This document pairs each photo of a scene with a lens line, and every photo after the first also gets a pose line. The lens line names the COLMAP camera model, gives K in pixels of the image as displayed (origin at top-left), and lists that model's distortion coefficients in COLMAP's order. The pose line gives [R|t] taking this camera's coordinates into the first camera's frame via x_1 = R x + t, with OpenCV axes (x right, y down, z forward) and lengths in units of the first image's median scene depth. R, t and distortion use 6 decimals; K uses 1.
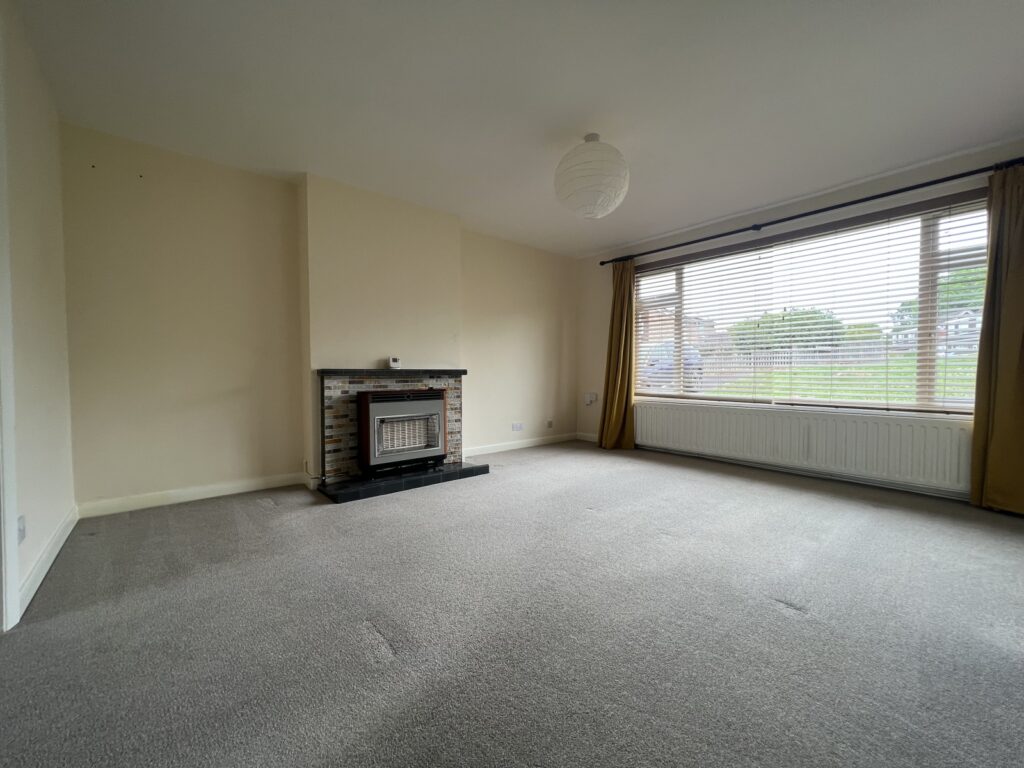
lens RADIAL K [[410.1, 0, 512.0], [0, 410.1, 384.0], [0, 0, 1]] dist [-0.001391, -0.000112]
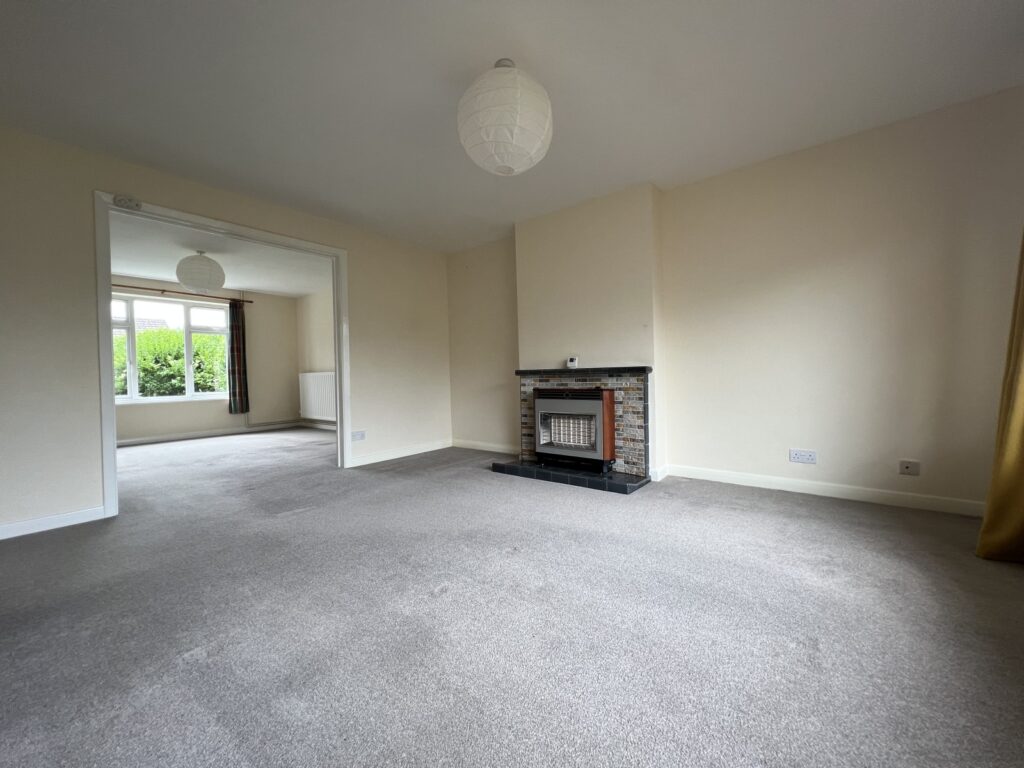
lens RADIAL K [[410.1, 0, 512.0], [0, 410.1, 384.0], [0, 0, 1]] dist [-0.001391, -0.000112]
pose [[0.184067, 0.015433, -0.982793, 0.719089], [-0.006603, 0.999874, 0.014464, -0.010566], [0.982892, 0.003827, 0.184145, 0.651253]]
